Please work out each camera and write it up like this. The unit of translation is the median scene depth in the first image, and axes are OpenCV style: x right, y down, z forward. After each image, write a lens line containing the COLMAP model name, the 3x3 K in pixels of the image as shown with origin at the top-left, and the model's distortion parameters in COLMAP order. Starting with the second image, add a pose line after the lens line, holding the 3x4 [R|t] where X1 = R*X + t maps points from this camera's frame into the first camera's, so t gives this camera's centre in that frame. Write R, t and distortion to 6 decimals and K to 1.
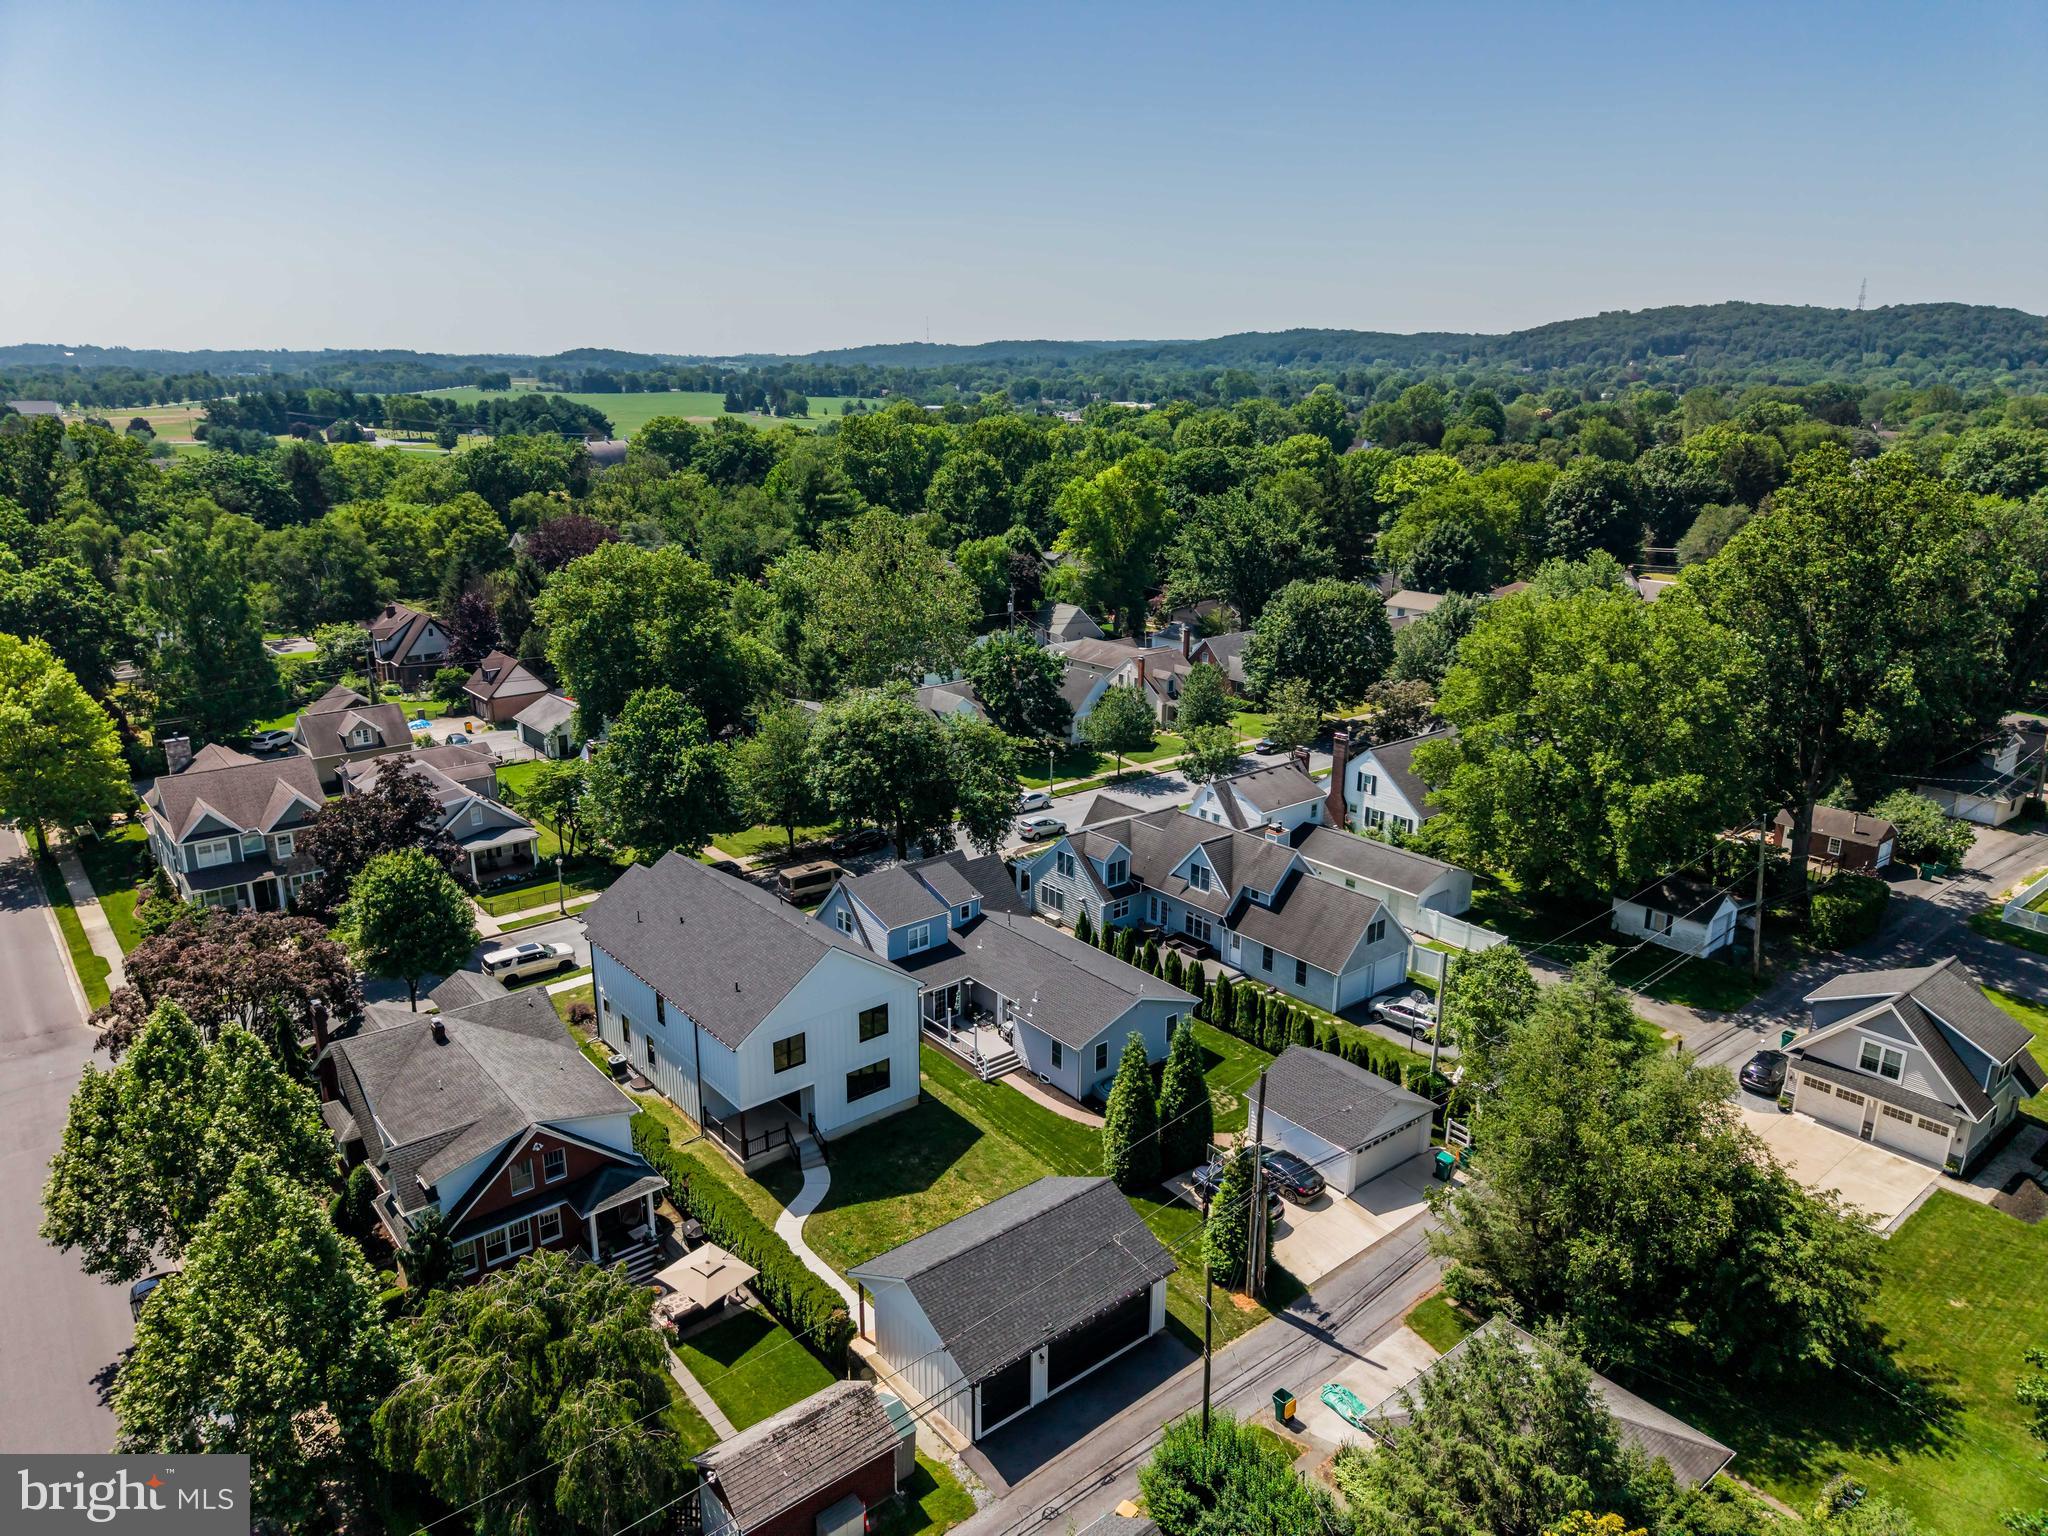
lens RADIAL K [[1370.3, 0, 1024.0], [0, 1370.3, 768.0], [0, 0, 1]] dist [0.062107, -0.085100]
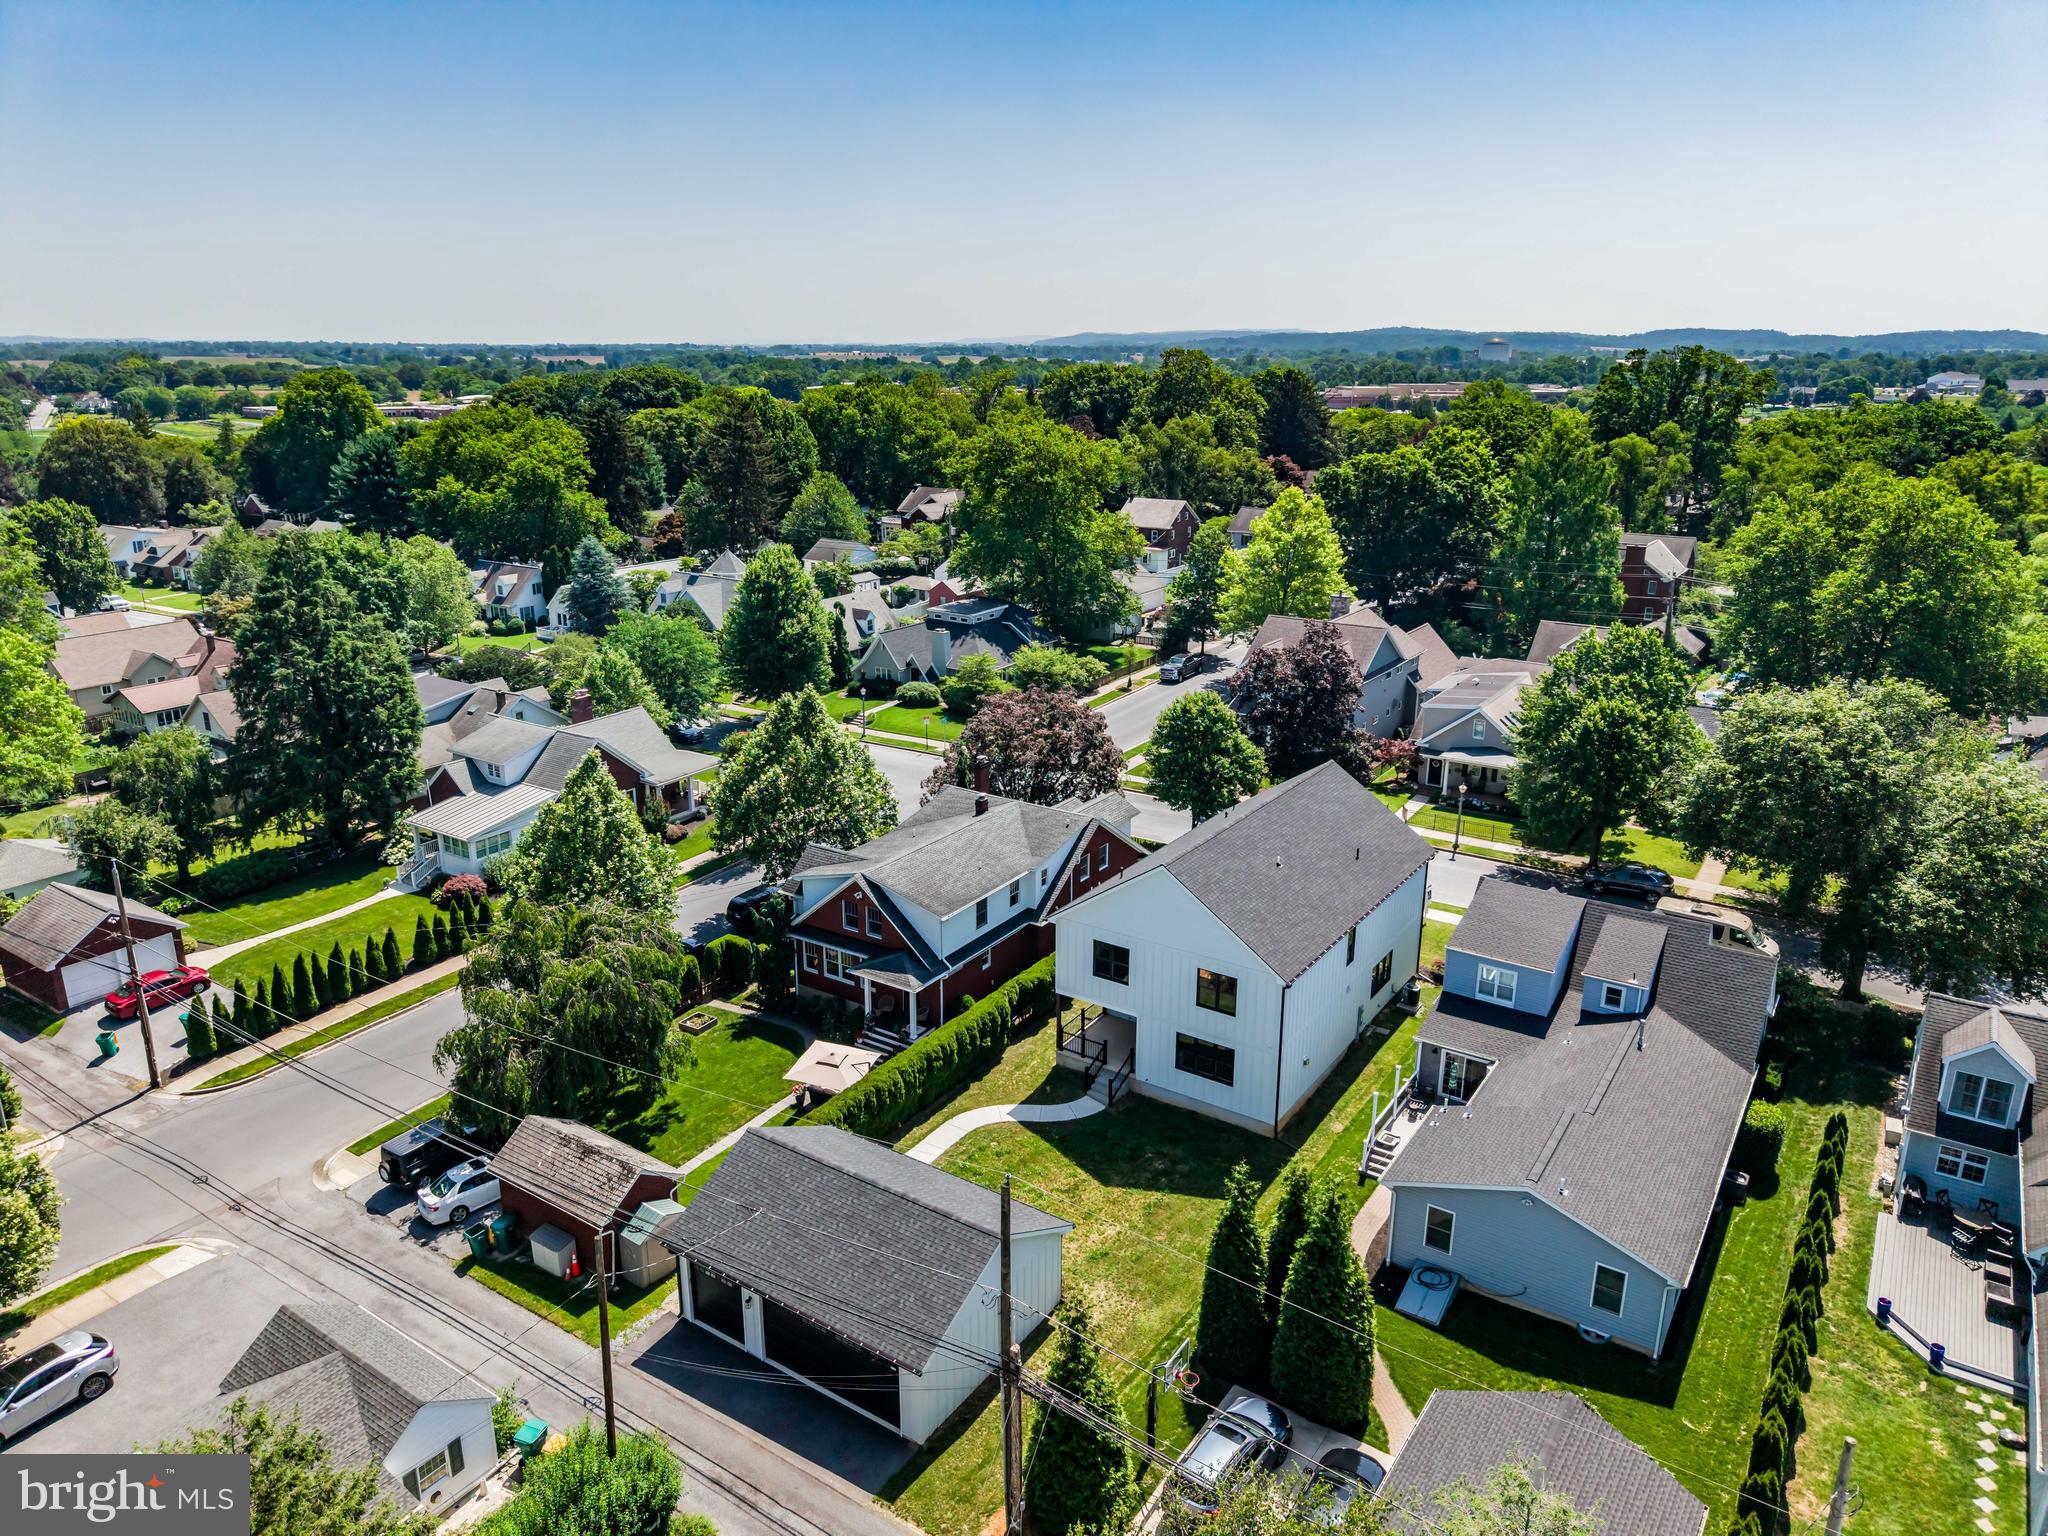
lens RADIAL K [[1380.4, 0, 1024.0], [0, 1380.4, 768.0], [0, 0, 1]] dist [0.038244, -0.033887]
pose [[0.276081, 0.275392, -0.920836, 0.448091], [-0.271746, 0.941346, 0.200052, -0.051816], [0.921918, 0.195003, 0.334724, 0.492208]]
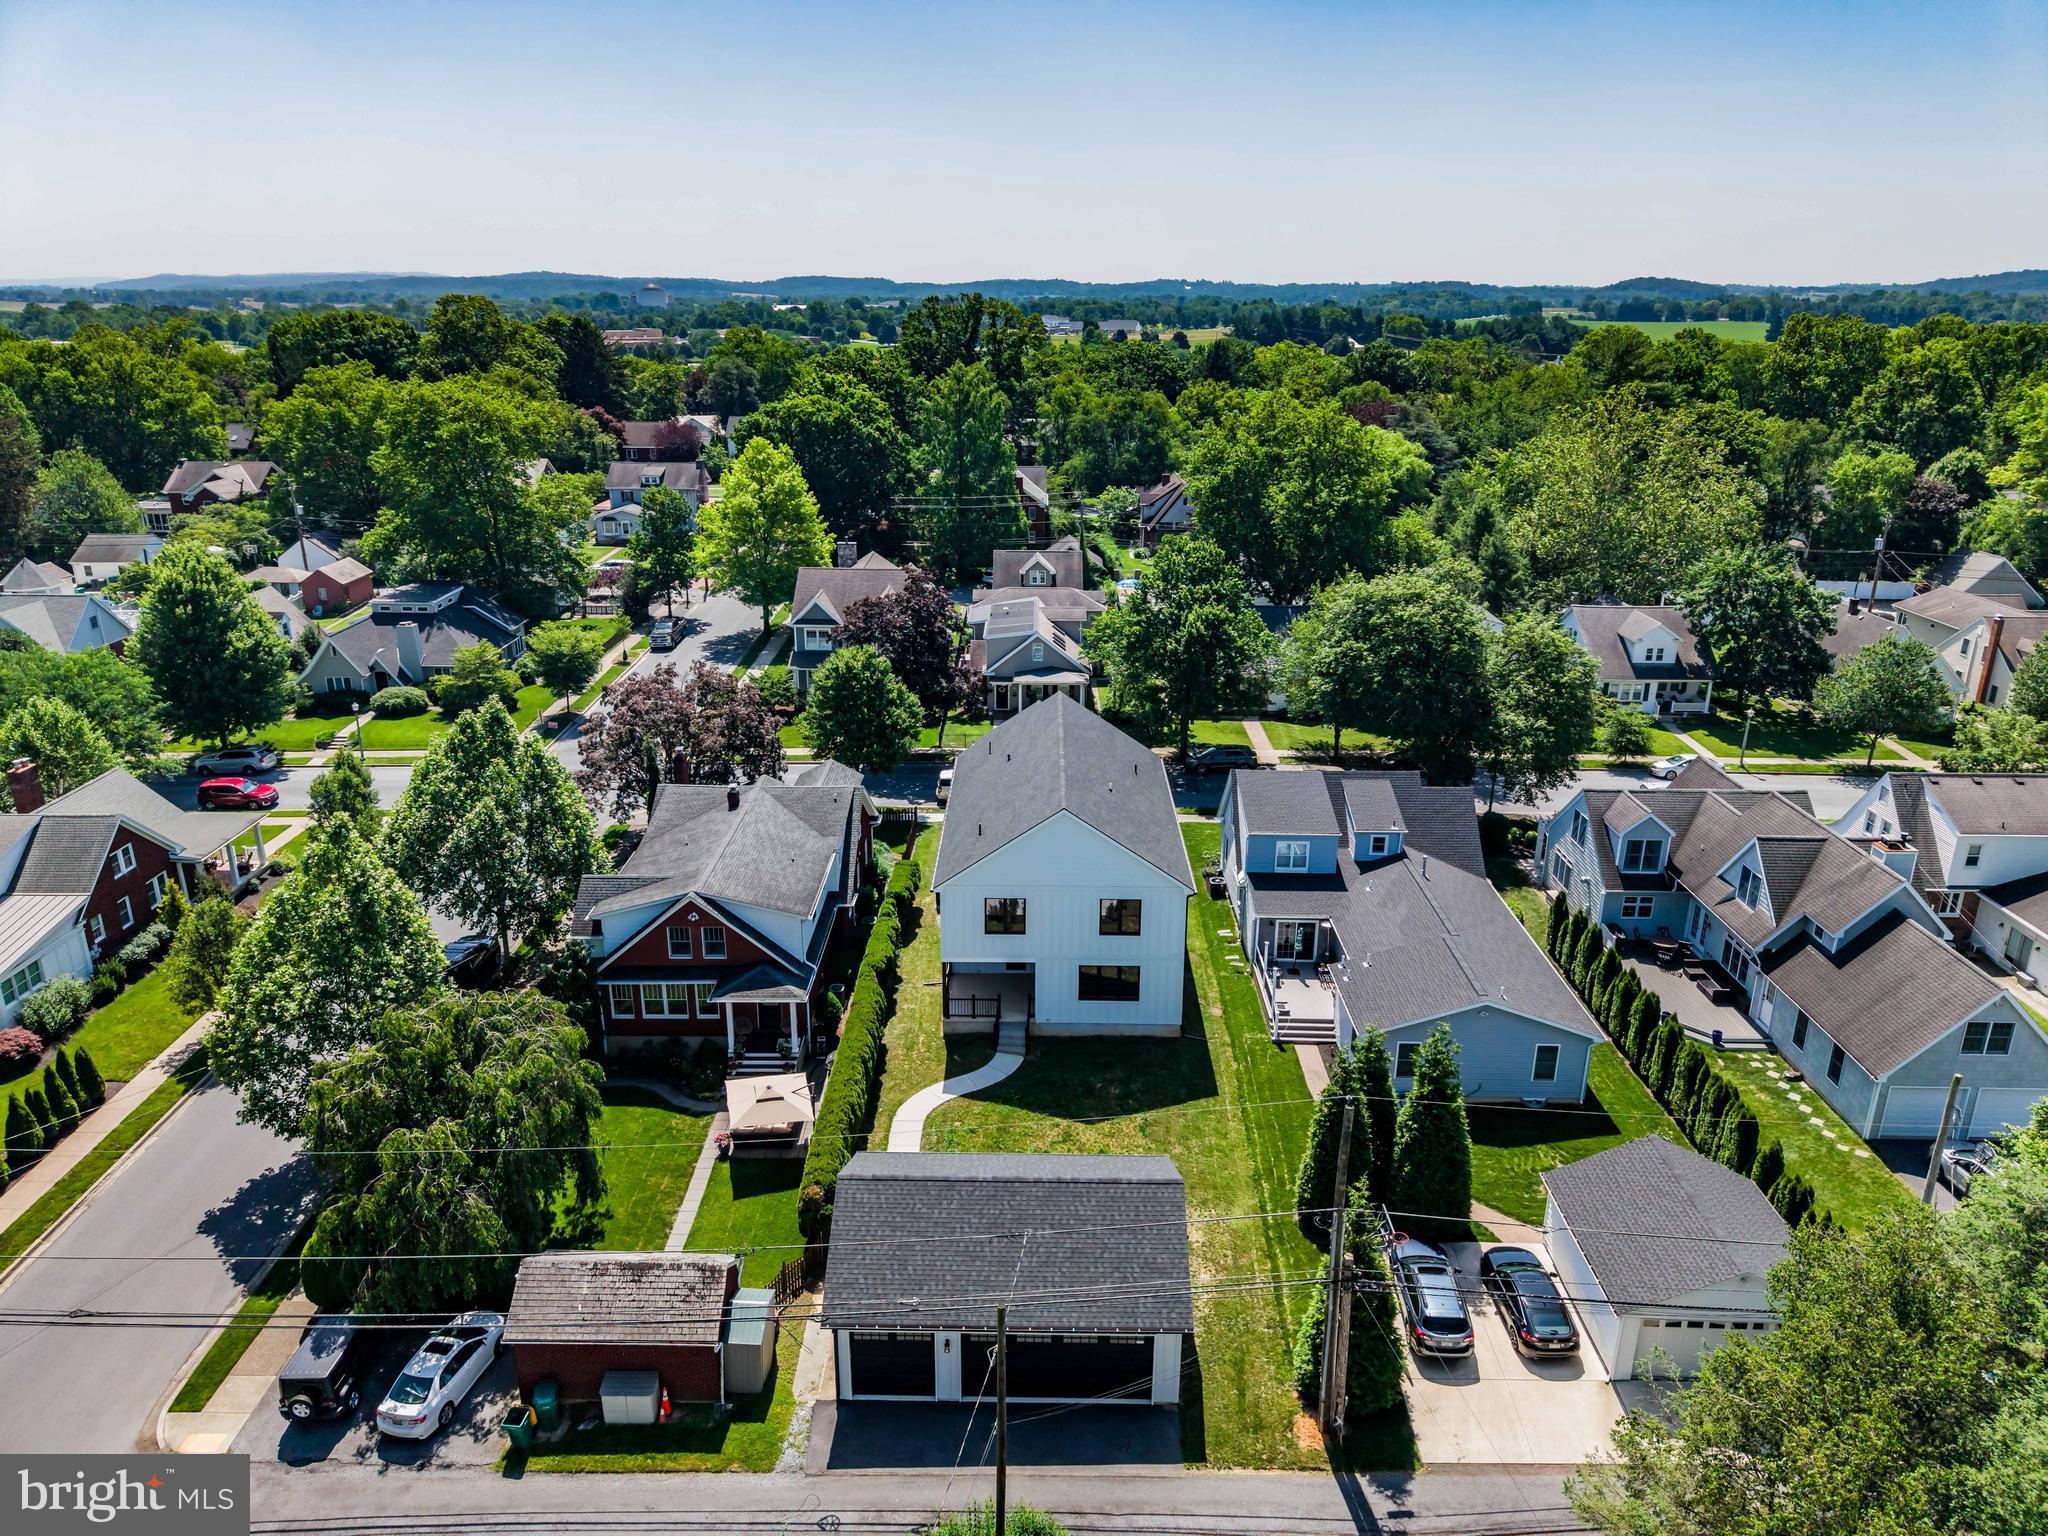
lens RADIAL K [[1370.3, 0, 1024.0], [0, 1370.3, 768.0], [0, 0, 1]] dist [0.062107, -0.085100]
pose [[0.758272, 0.209371, -0.617404, 0.273977], [-0.183239, 0.977297, 0.106370, 0.015802], [0.625658, 0.032475, 0.779421, 0.255474]]
